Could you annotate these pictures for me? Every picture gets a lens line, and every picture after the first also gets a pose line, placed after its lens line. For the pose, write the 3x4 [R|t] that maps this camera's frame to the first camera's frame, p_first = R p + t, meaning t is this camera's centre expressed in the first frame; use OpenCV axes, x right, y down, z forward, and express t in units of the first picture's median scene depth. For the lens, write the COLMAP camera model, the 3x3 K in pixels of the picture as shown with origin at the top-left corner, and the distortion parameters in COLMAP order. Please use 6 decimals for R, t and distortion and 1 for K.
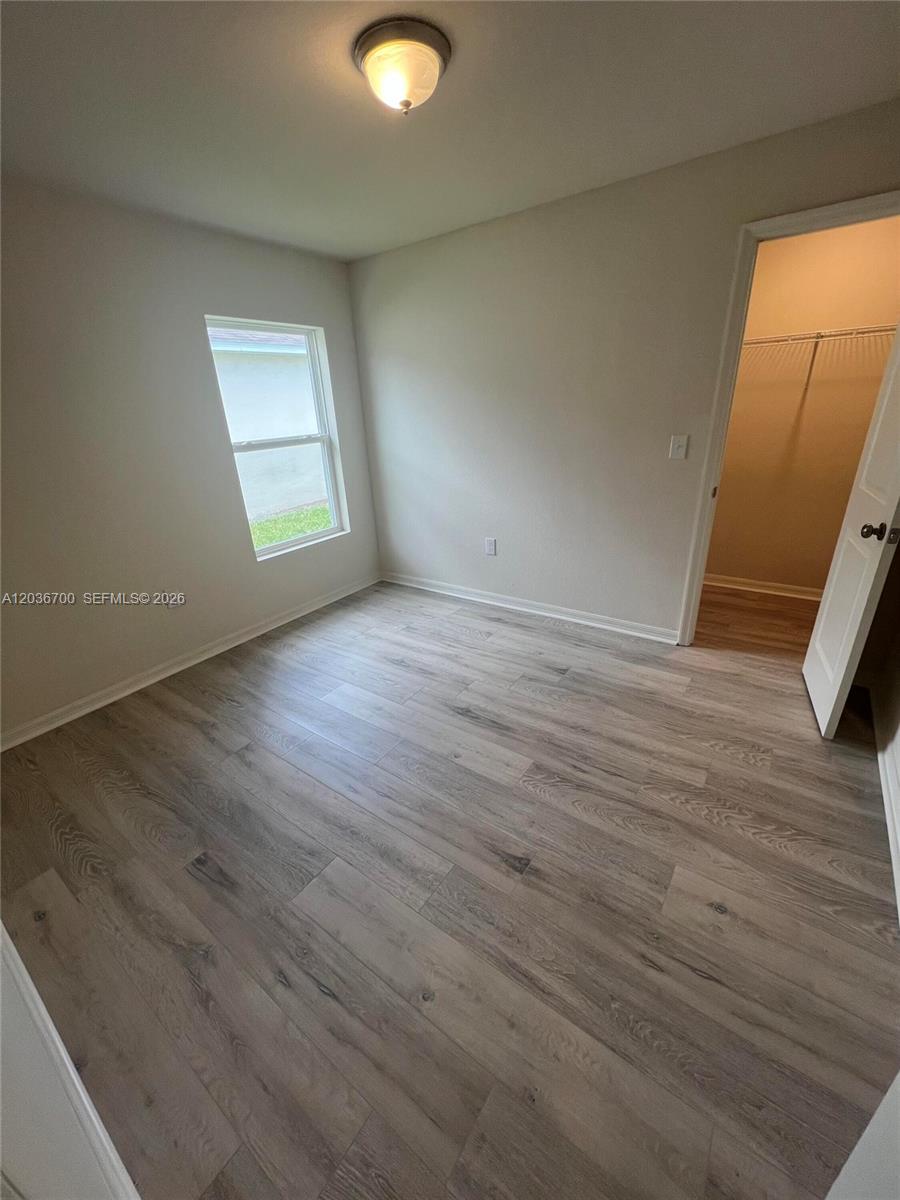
lens RADIAL K [[478.4, 0, 450.0], [0, 478.4, 600.0], [0, 0, 1]] dist [-0.000743, 0.000056]
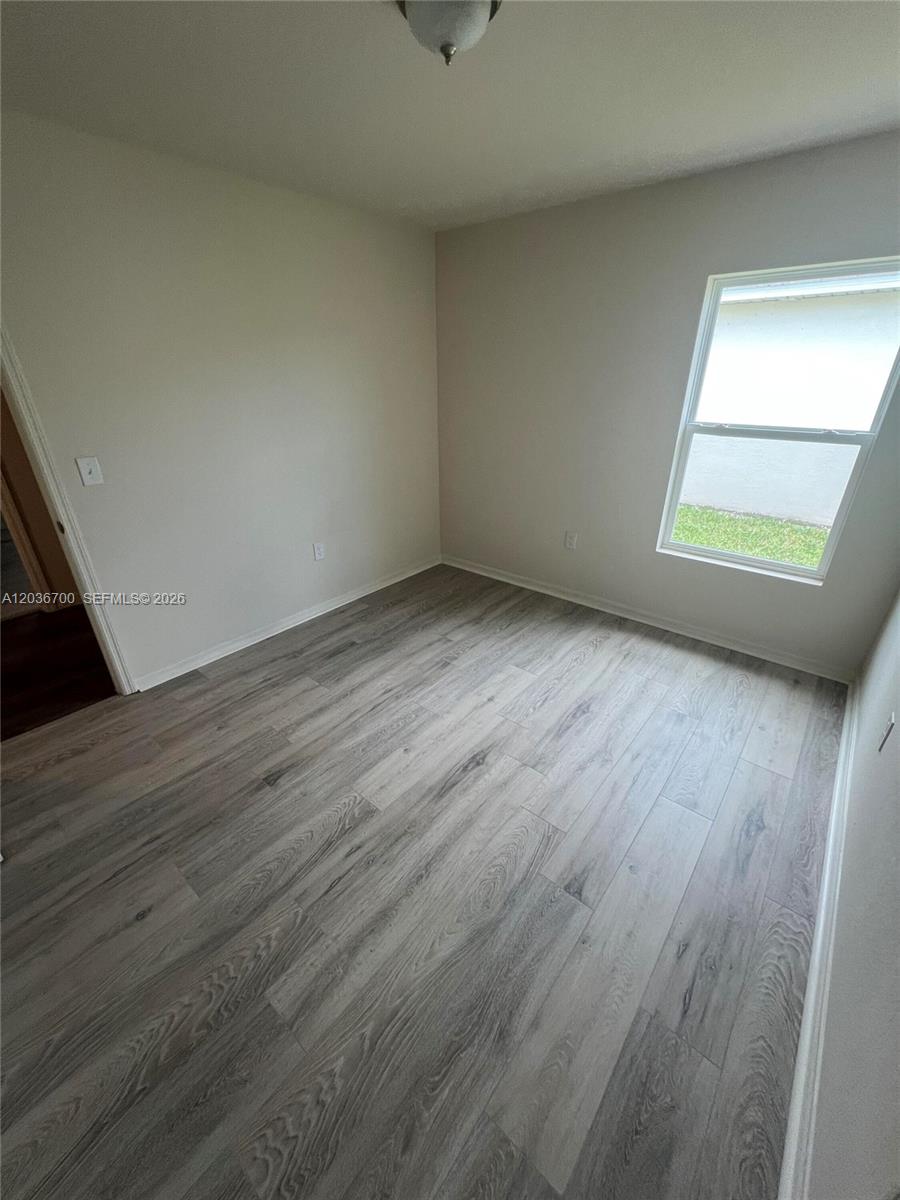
lens RADIAL K [[478.4, 0, 450.0], [0, 478.4, 600.0], [0, 0, 1]] dist [-0.000743, 0.000056]
pose [[-0.070580, 0.476897, -0.876121, 0.803749], [-0.376429, 0.800638, 0.466134, -0.473722], [0.923753, 0.362697, 0.123008, 0.904932]]
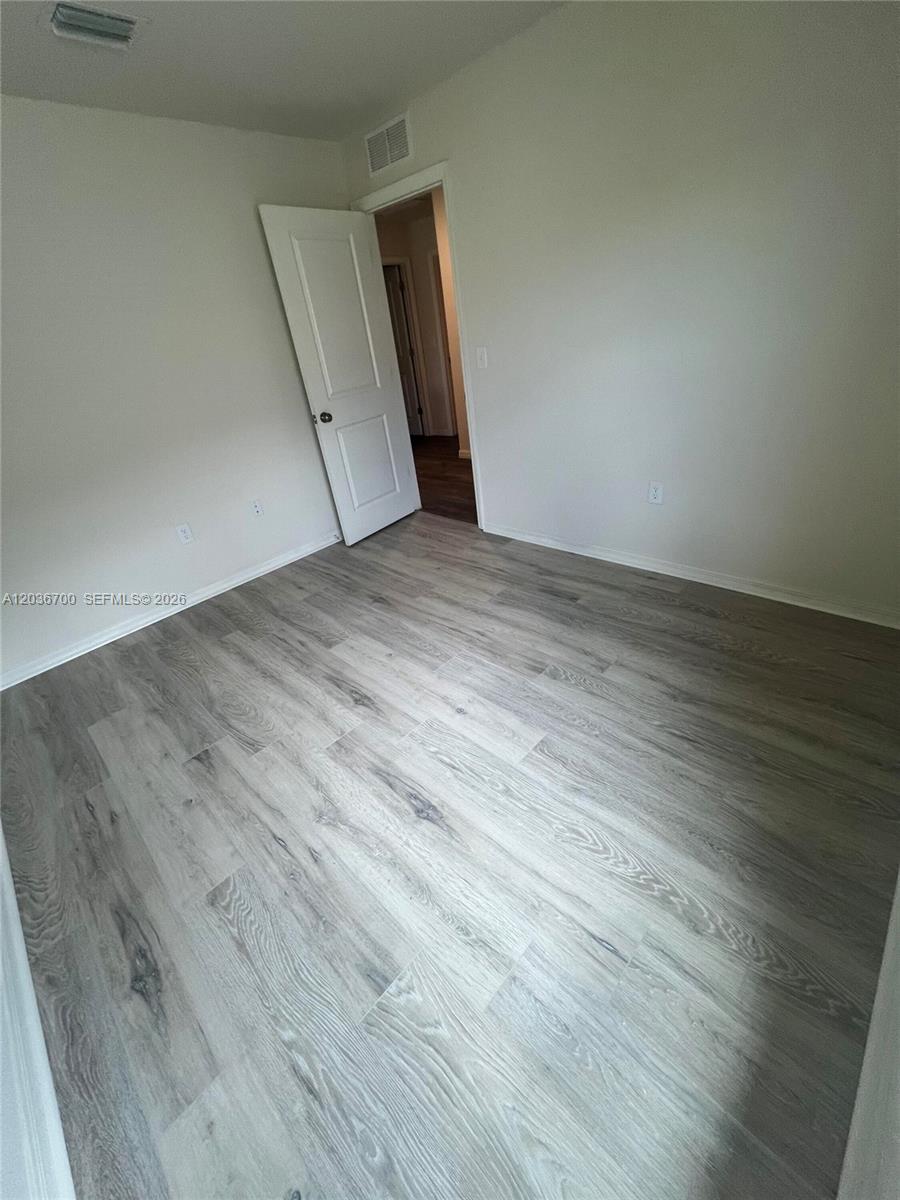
lens RADIAL K [[478.4, 0, 450.0], [0, 478.4, 600.0], [0, 0, 1]] dist [-0.000743, 0.000056]
pose [[-0.974854, 0.078916, 0.208404, -0.388620], [0.214187, 0.589958, 0.778507, -0.621101], [-0.061513, 0.803568, -0.592026, 1.655460]]
